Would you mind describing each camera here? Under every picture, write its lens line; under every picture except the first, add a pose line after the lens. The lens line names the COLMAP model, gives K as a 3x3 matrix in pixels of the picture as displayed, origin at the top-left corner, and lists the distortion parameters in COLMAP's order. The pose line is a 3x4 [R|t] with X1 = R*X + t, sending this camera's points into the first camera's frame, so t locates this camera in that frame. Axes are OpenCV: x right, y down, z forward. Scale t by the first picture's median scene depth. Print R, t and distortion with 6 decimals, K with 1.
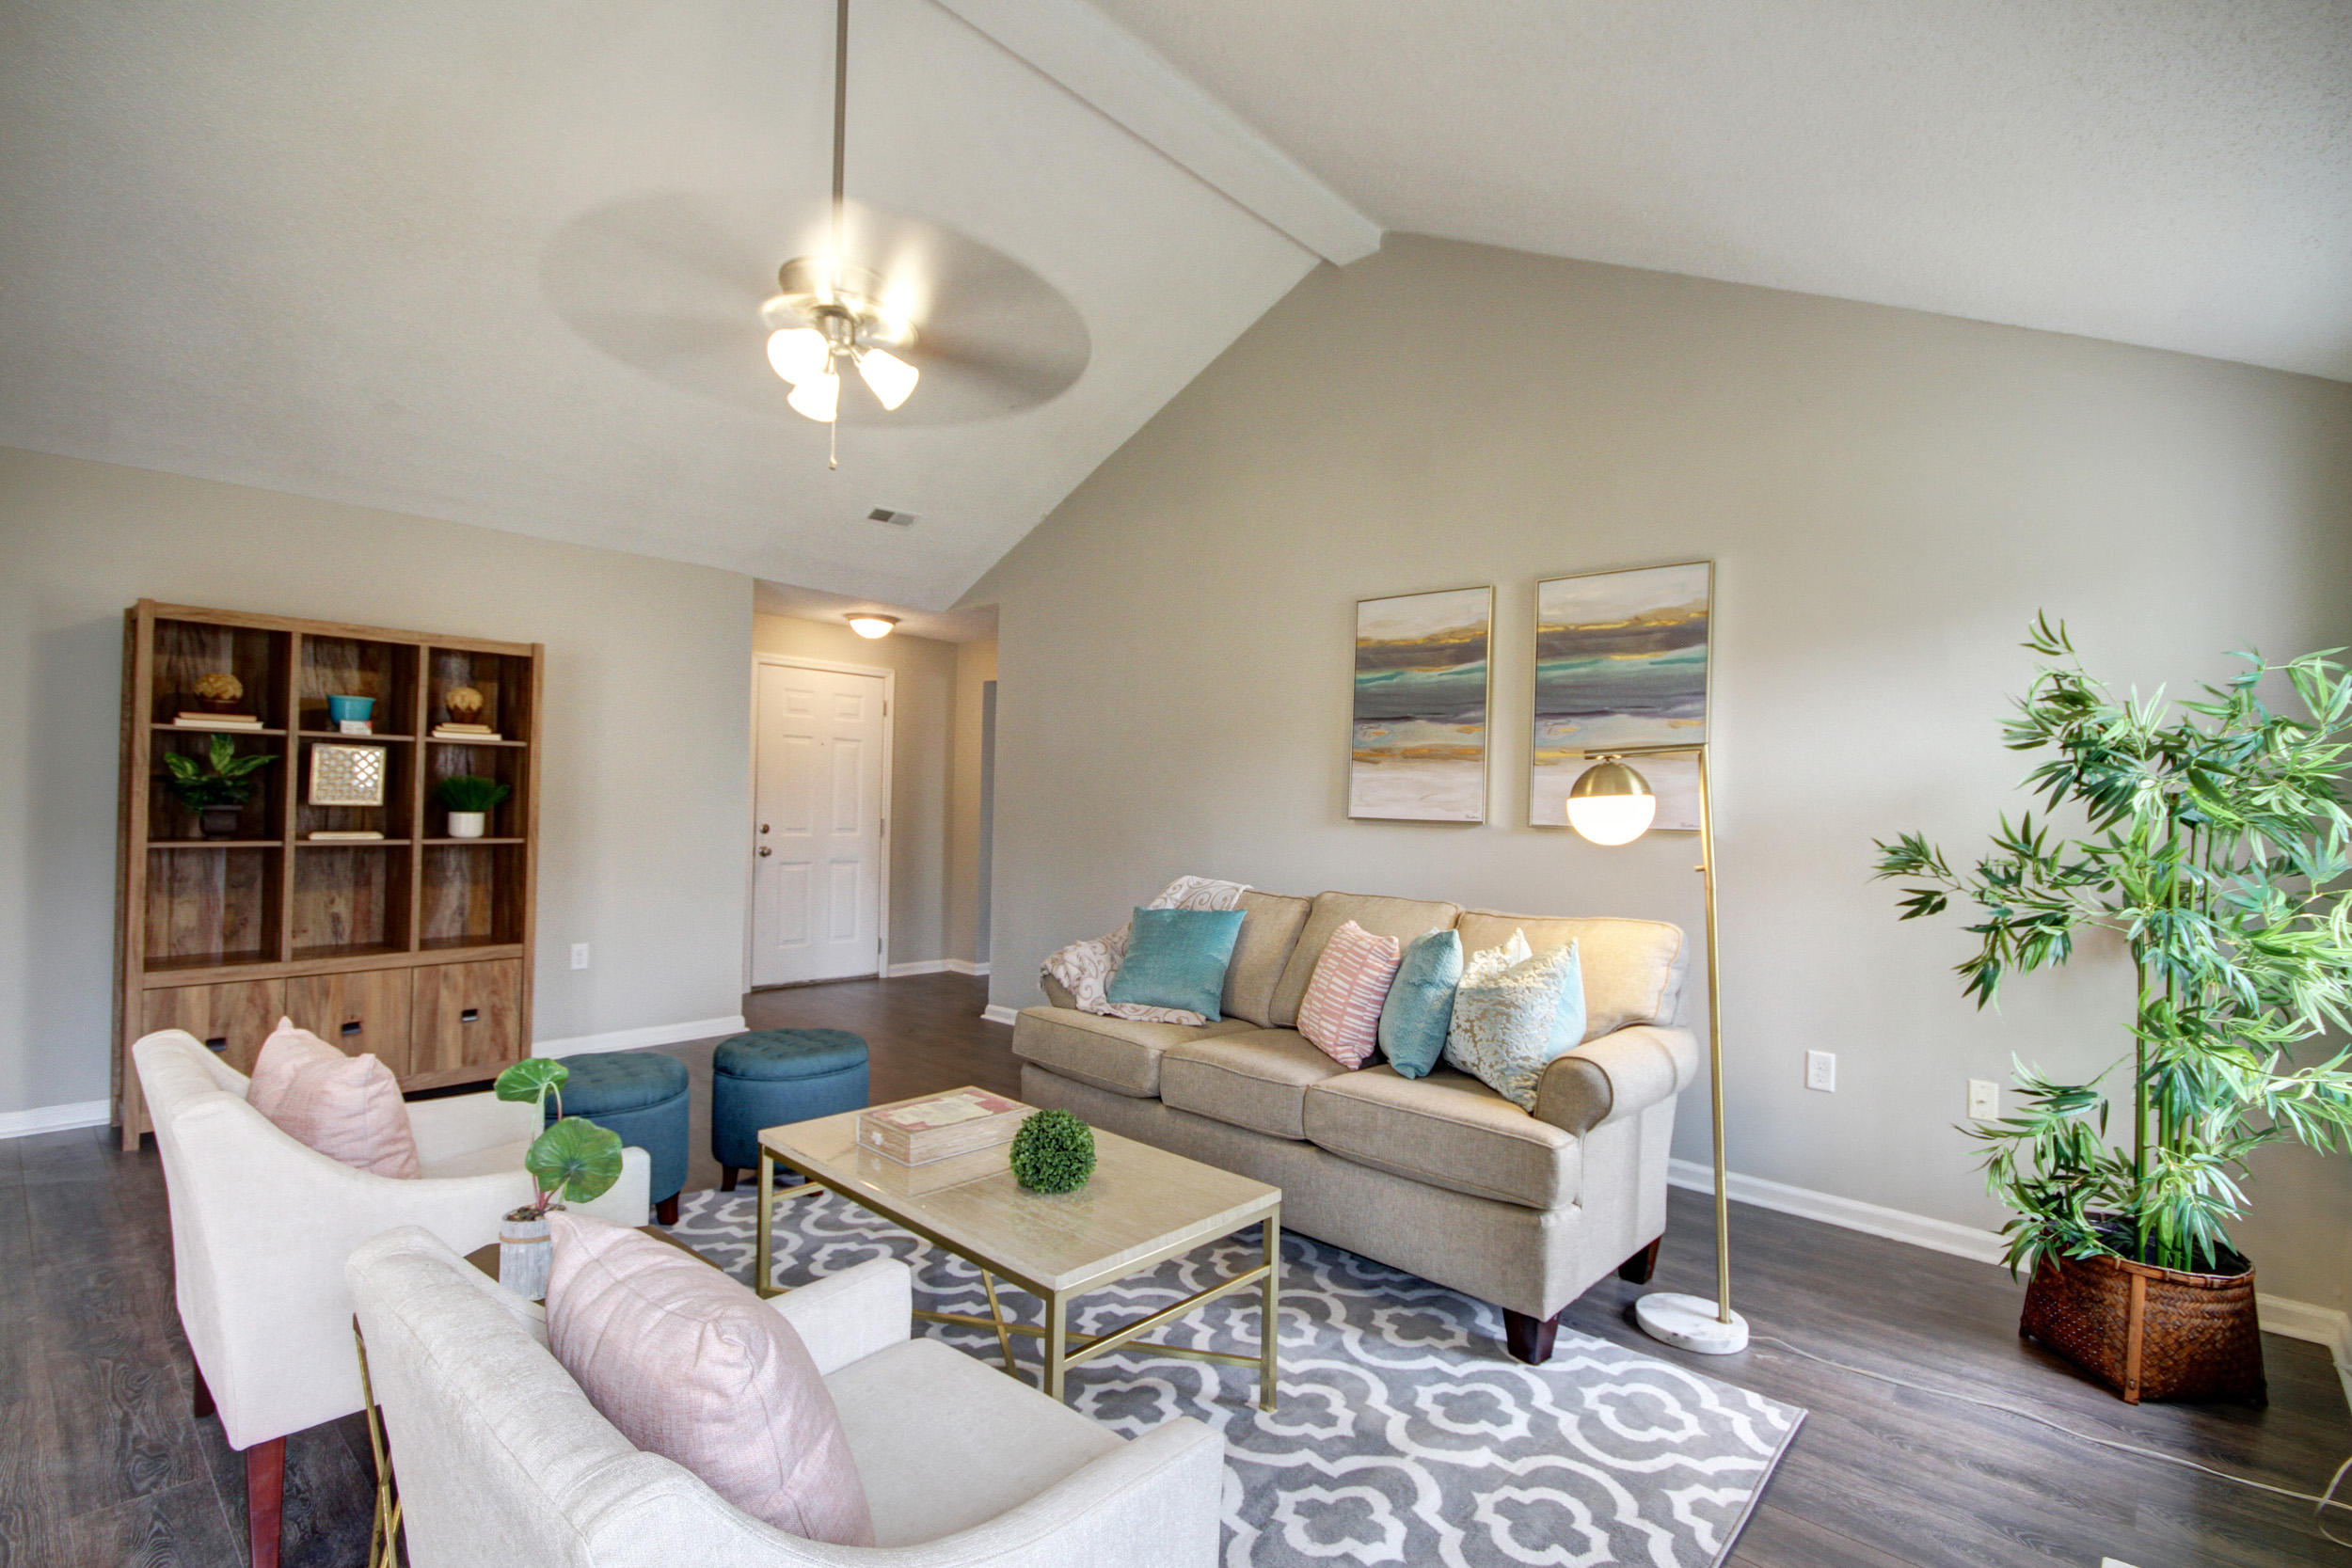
lens RADIAL K [[1092.3, 0, 1169.0], [0, 1092.3, 794.3], [0, 0, 1]] dist [0.002048, -0.007141]
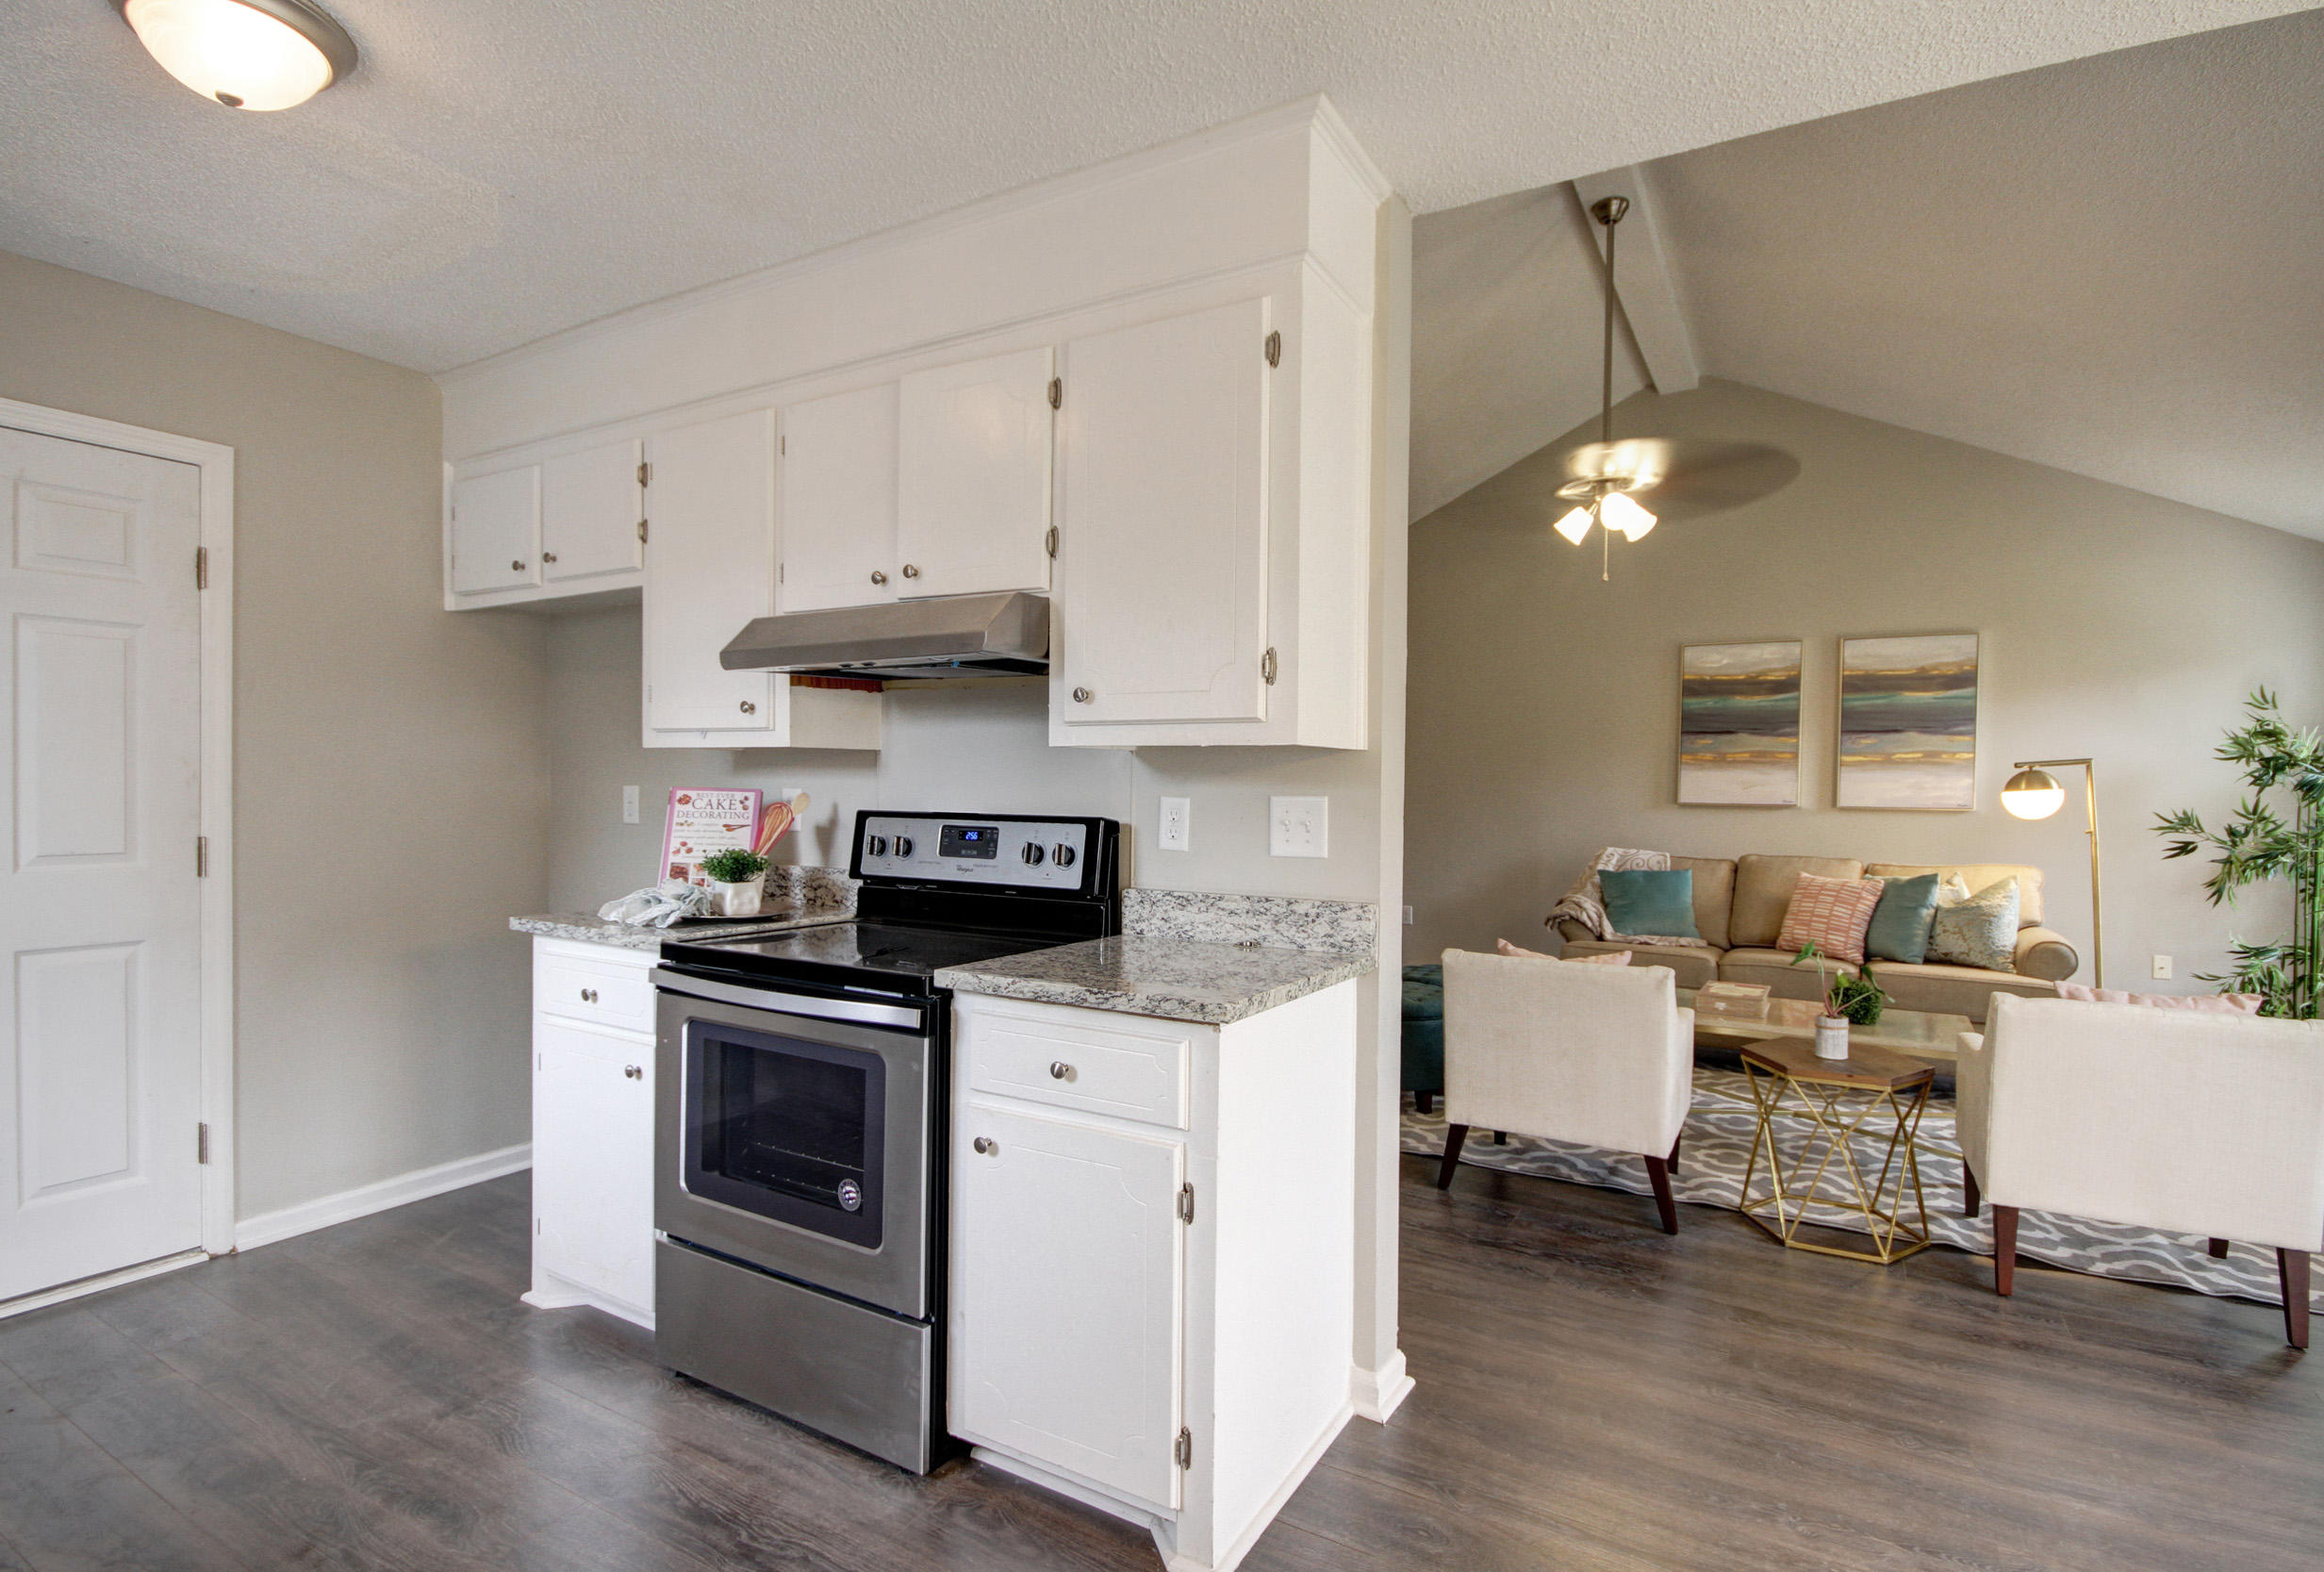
lens RADIAL K [[1126.9, 0, 1156.7], [0, 1126.9, 804.3], [0, 0, 1]] dist [-0.001010, -0.001973]
pose [[0.978000, -0.016693, 0.207937, -0.897304], [0.011285, 0.999567, 0.027166, -0.026988], [-0.208300, -0.024222, 0.977765, -0.290866]]
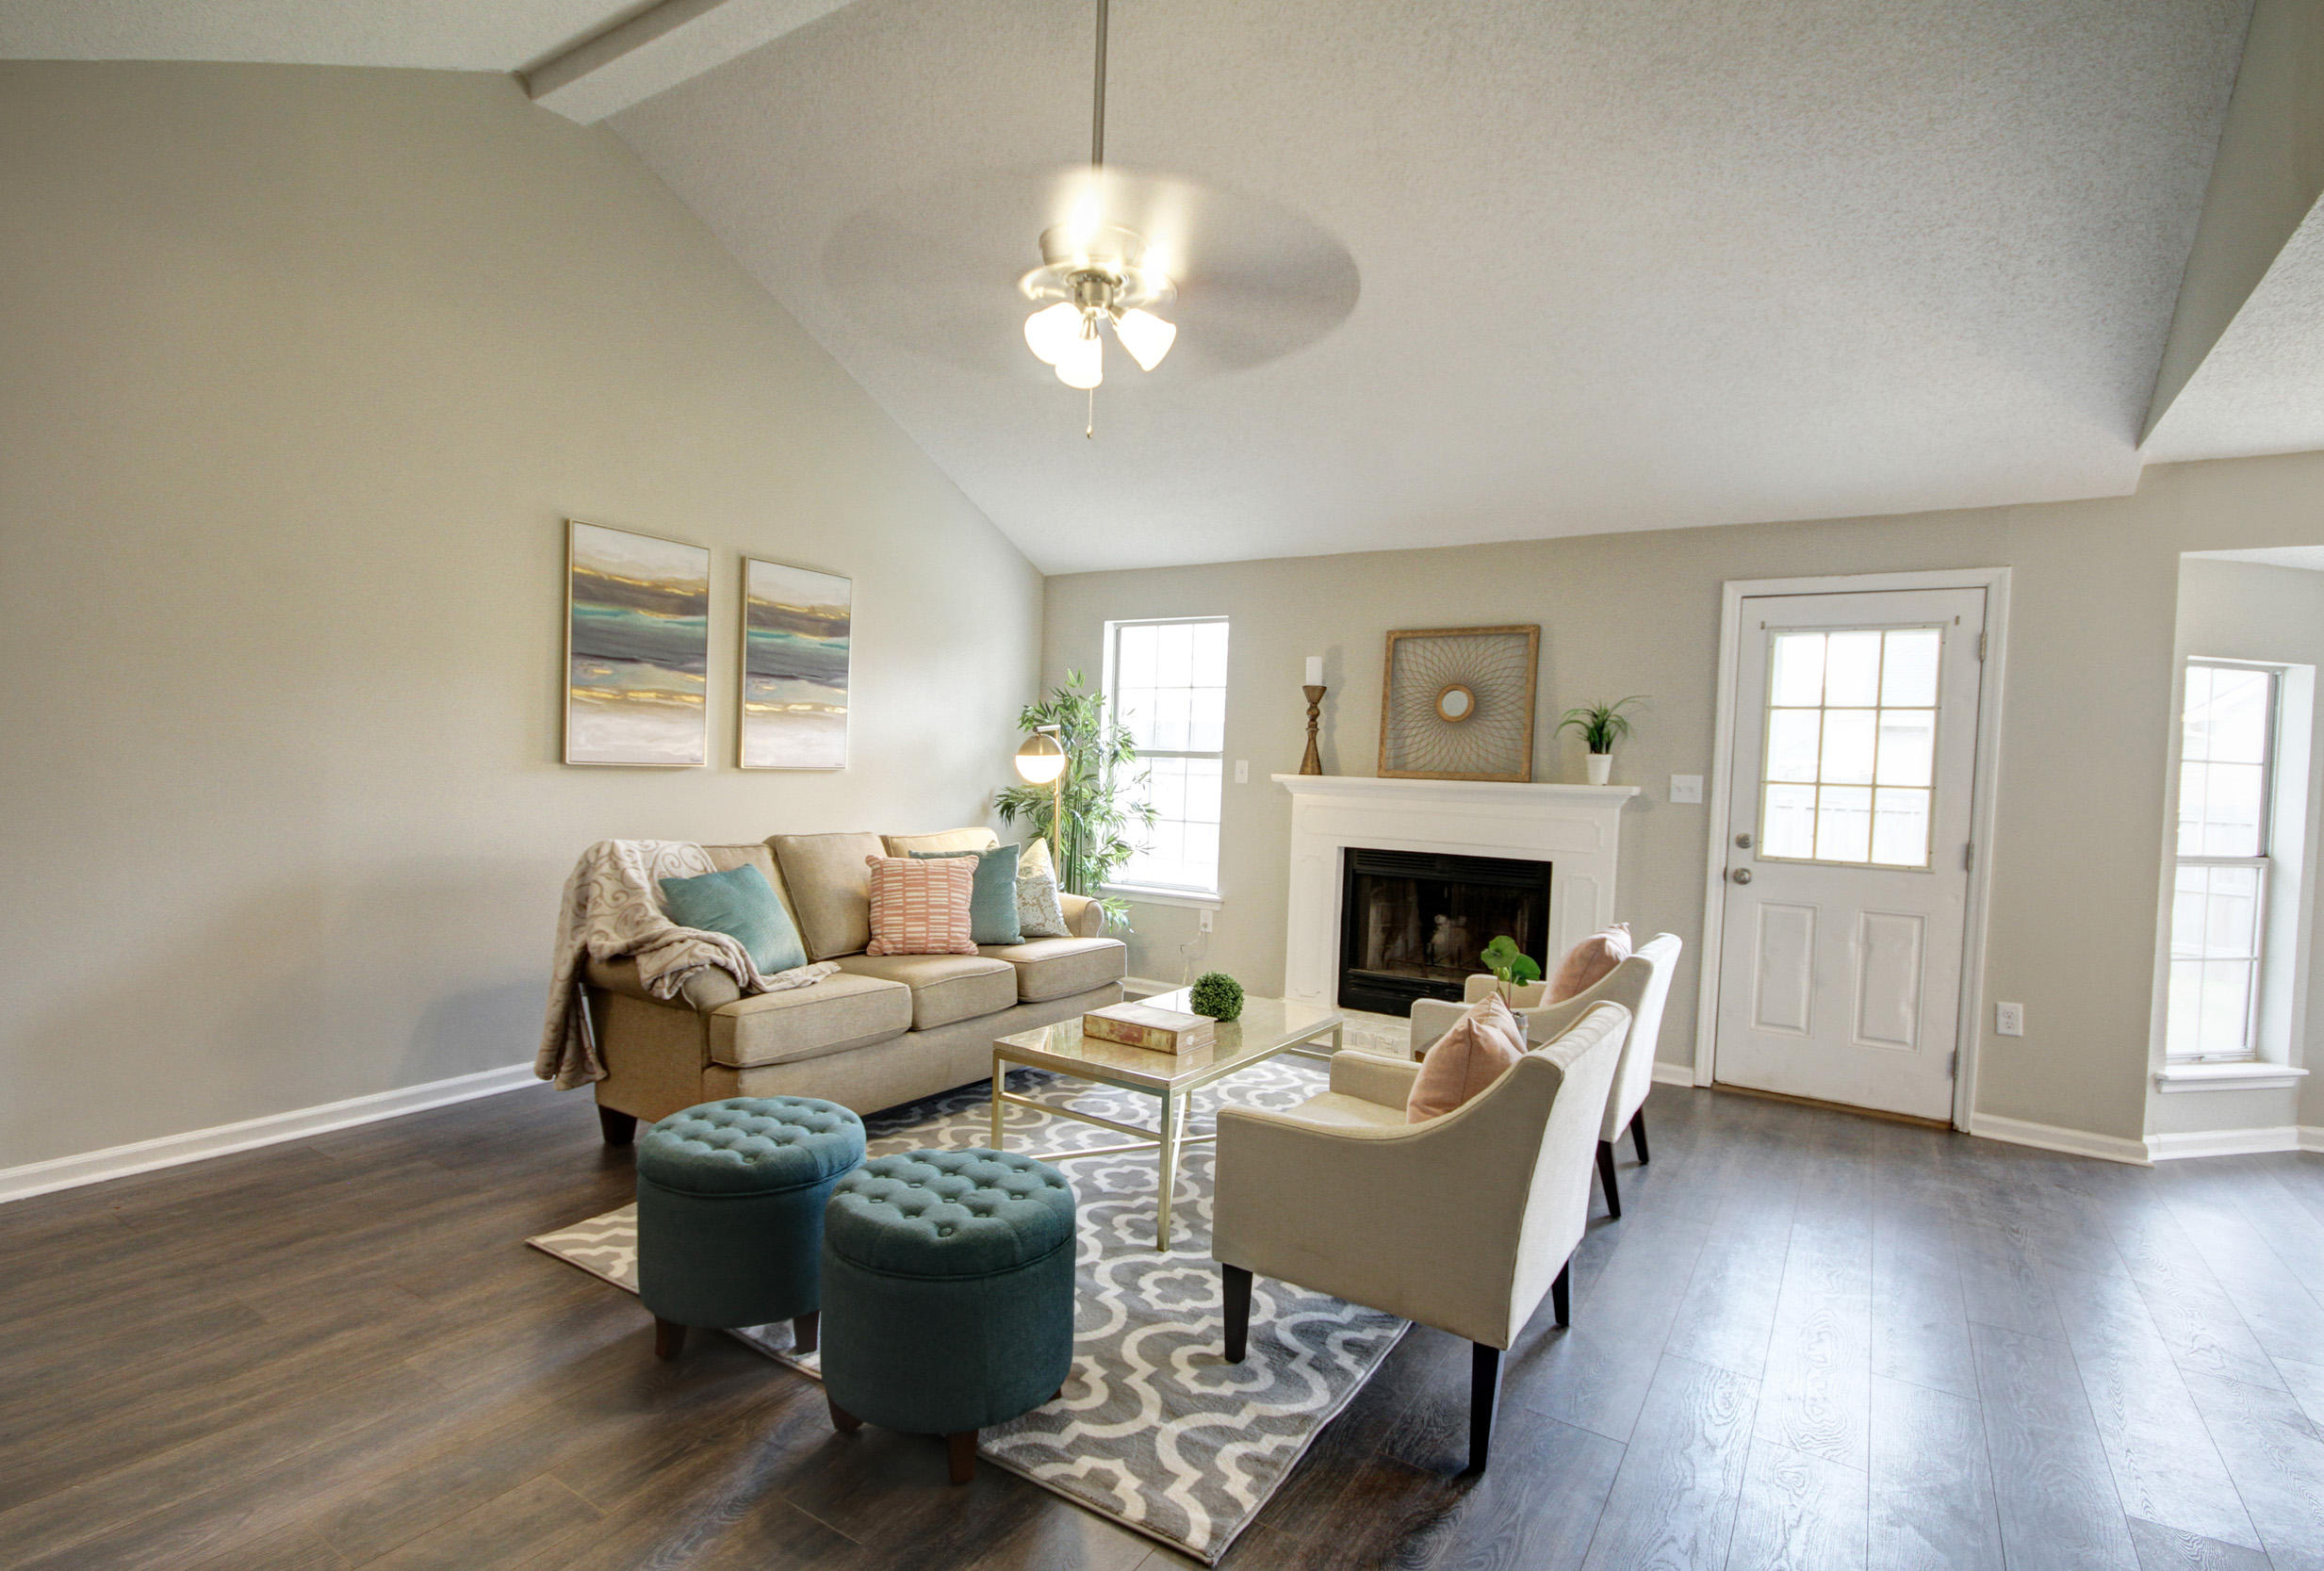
lens RADIAL K [[1138.3, 0, 1137.6], [0, 1138.3, 795.3], [0, 0, 1]] dist [-0.002622, -0.000524]
pose [[-0.165463, -0.060838, 0.984338, -0.968870], [-0.043665, 0.997569, 0.054316, -0.026679], [-0.985249, -0.033994, -0.167717, 0.807056]]
